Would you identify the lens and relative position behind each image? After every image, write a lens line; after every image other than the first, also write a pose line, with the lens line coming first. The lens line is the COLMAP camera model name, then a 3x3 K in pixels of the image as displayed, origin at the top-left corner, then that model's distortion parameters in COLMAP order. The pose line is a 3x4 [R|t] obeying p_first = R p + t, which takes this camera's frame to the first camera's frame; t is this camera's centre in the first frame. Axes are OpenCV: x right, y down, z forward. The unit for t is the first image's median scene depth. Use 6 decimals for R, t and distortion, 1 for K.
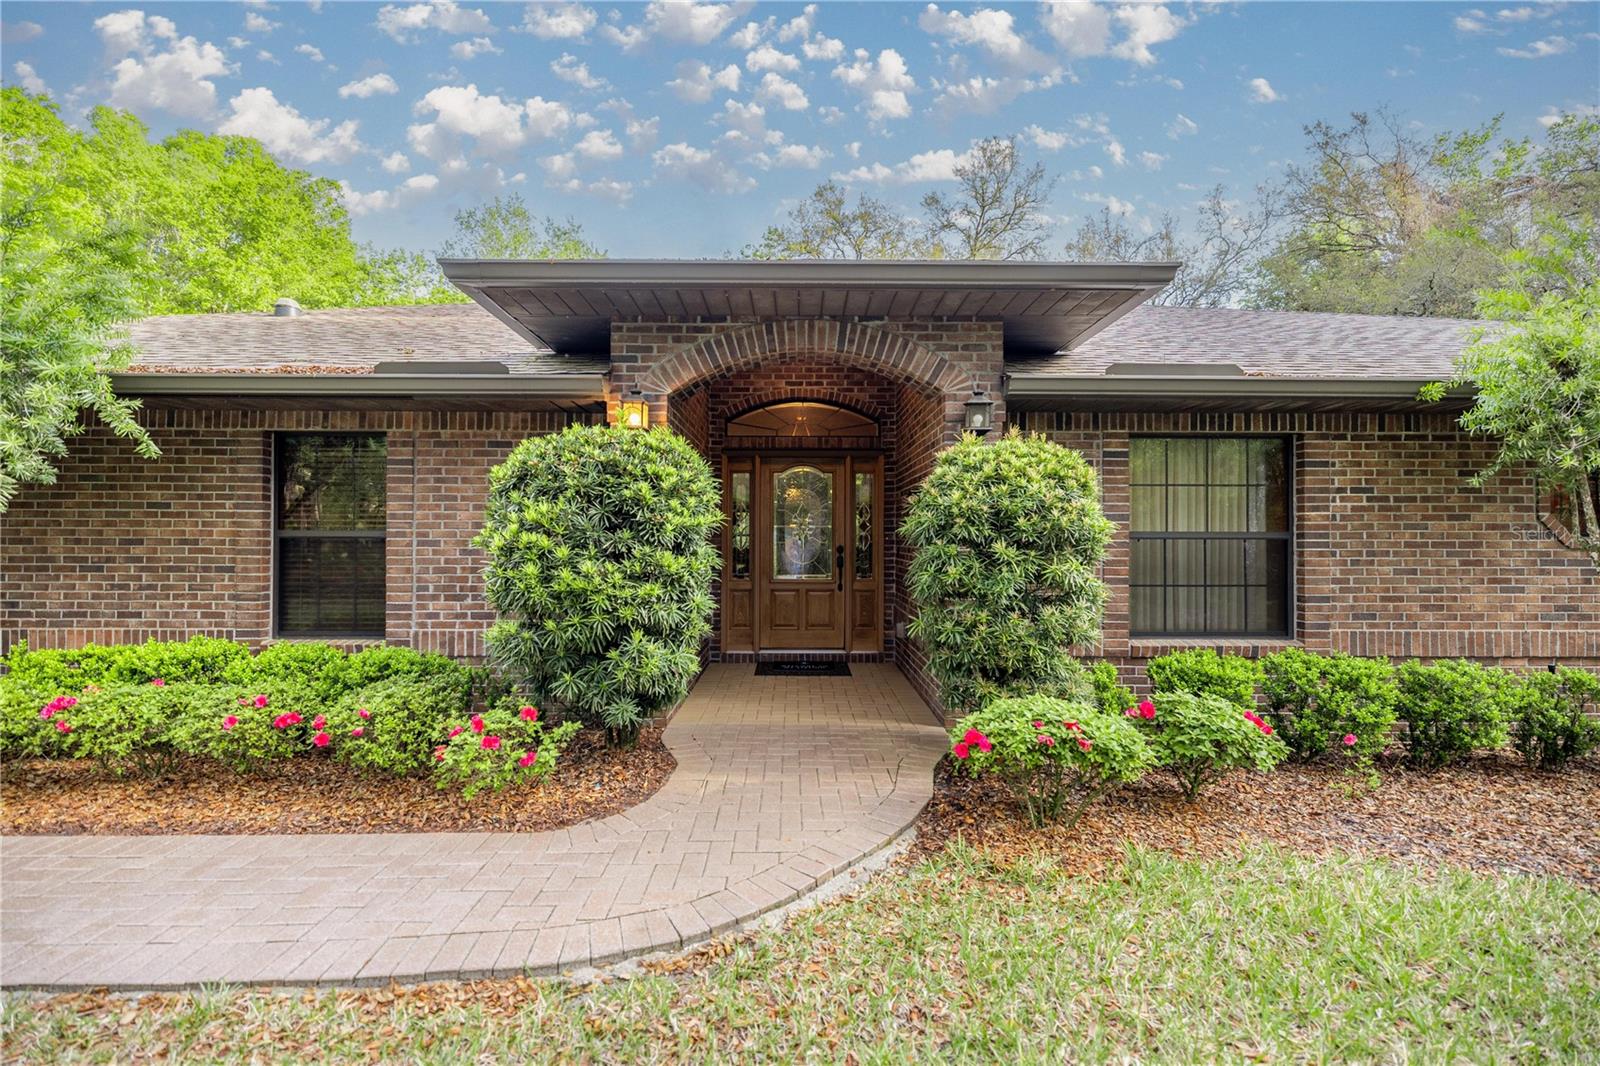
lens RADIAL K [[666.3, 0, 800.0], [0, 666.3, 533.0], [0, 0, 1]] dist [0.000360, 0.000030]
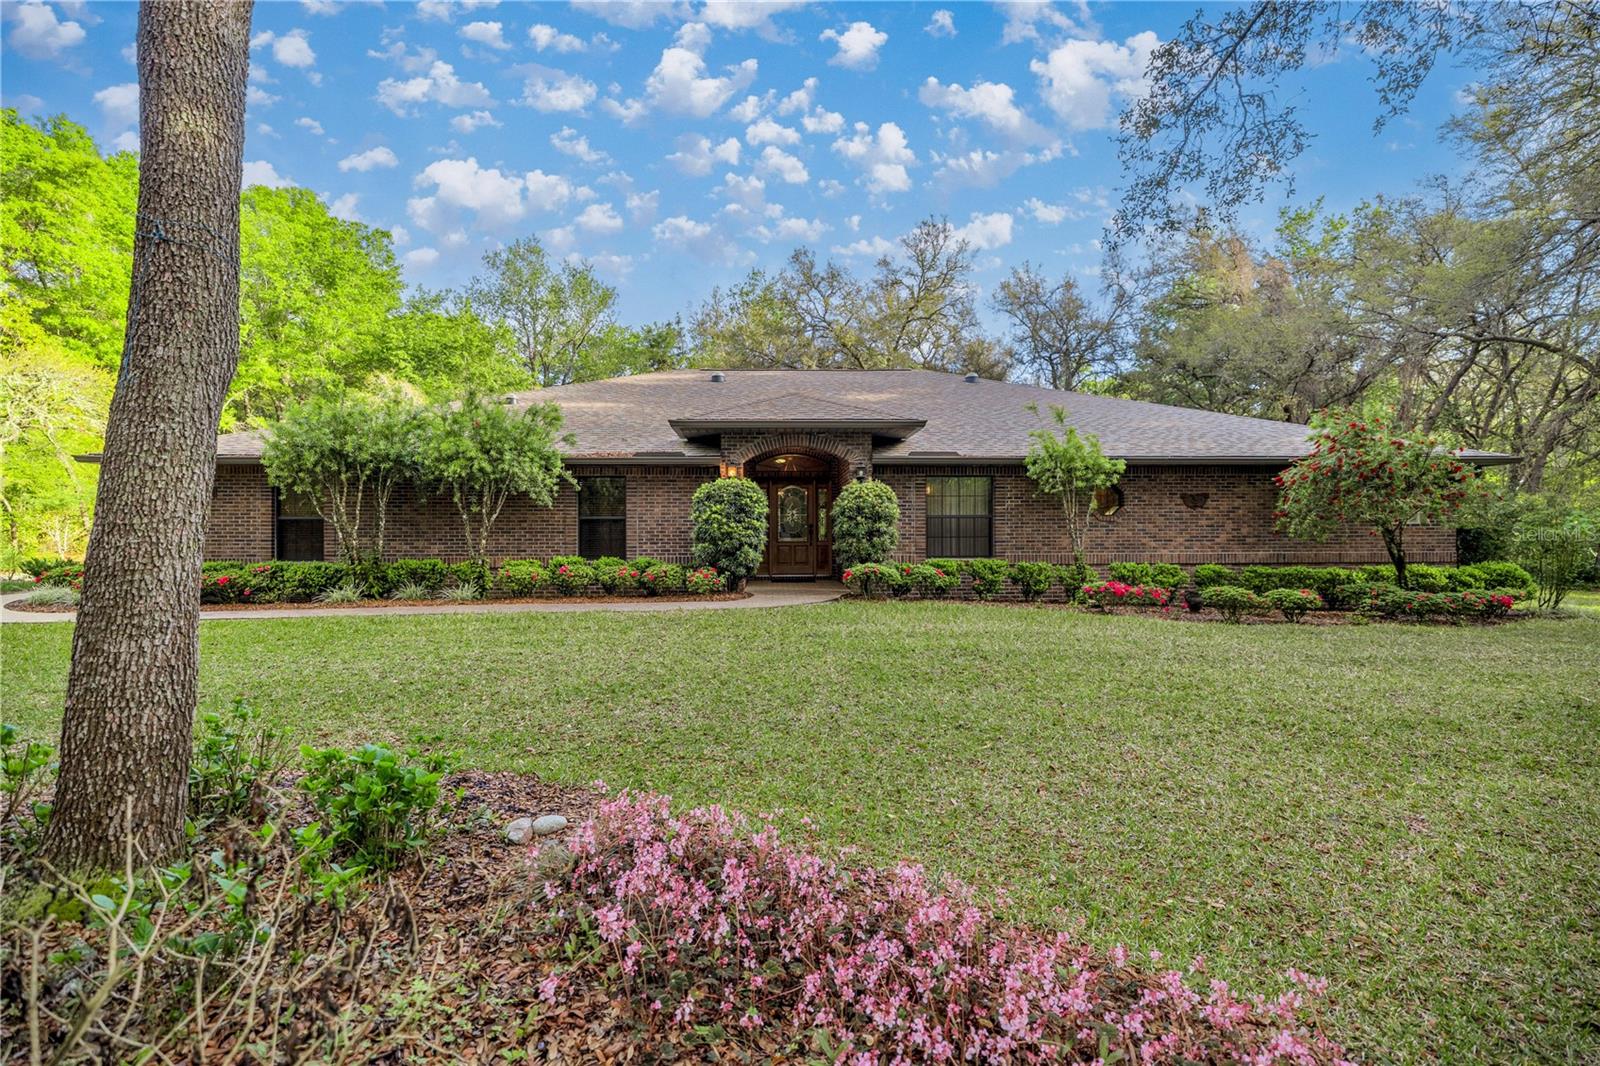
lens RADIAL K [[666.3, 0, 800.0], [0, 666.3, 533.0], [0, 0, 1]] dist [0.000360, 0.000030]
pose [[0.999286, -0.006298, 0.037251, -0.082423], [0.006098, 0.999966, 0.005481, 0.057931], [-0.037284, -0.005249, 0.999291, -1.758987]]
